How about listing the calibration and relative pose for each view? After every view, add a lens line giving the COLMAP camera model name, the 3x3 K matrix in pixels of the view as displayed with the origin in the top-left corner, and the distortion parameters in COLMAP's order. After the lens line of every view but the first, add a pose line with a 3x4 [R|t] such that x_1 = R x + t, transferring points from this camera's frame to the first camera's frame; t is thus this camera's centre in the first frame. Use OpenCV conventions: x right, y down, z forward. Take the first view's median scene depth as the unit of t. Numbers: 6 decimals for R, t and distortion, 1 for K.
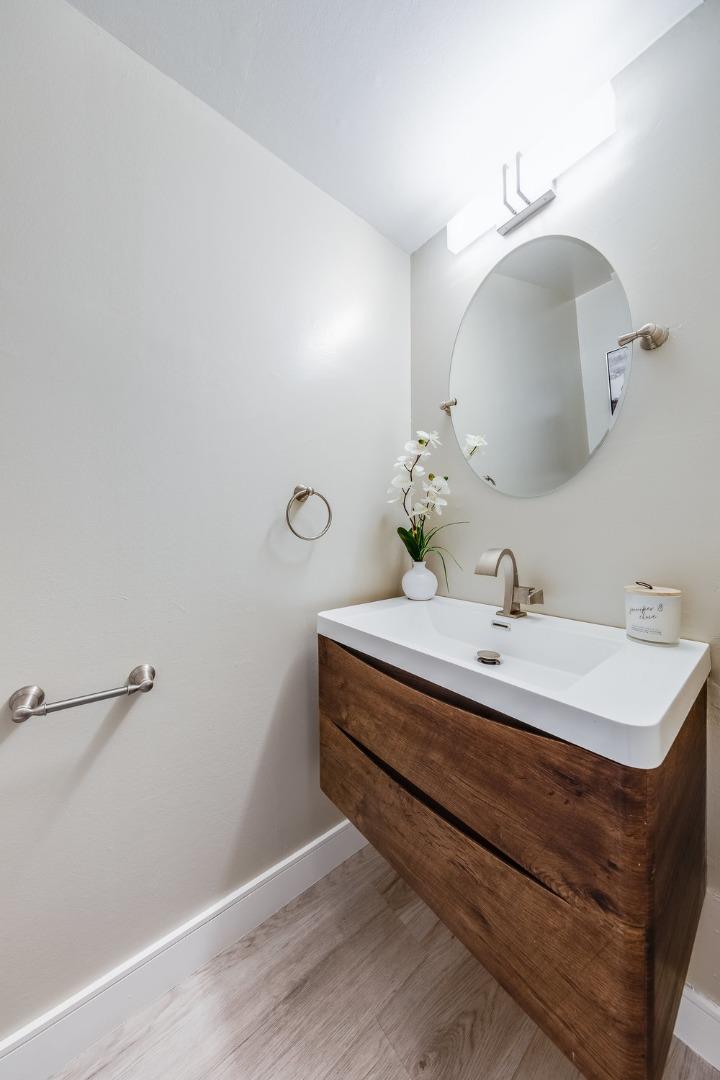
lens RADIAL K [[340.6, 0, 363.5], [0, 340.6, 540.3], [0, 0, 1]] dist [0.005313, -0.000243]
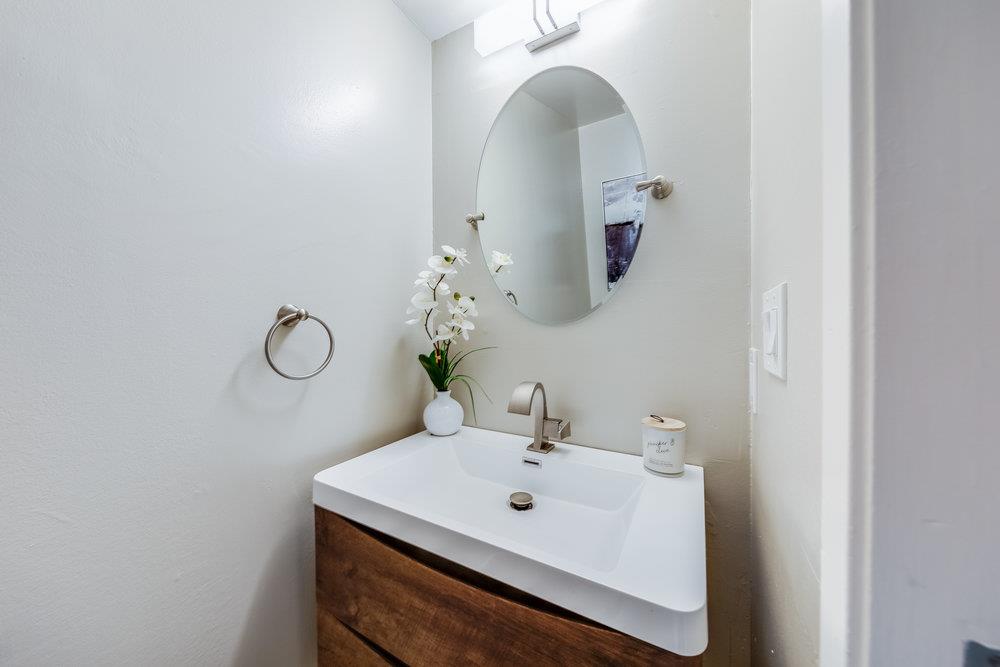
lens RADIAL K [[341.4, 0, 503.1], [0, 341.4, 334.9], [0, 0, 1]] dist [-0.000560, -0.000063]
pose [[0.931379, -0.000118, 0.364051, -0.018732], [-0.002346, 0.999977, 0.006327, -0.108819], [-0.364044, -0.006747, 0.931357, 0.138640]]
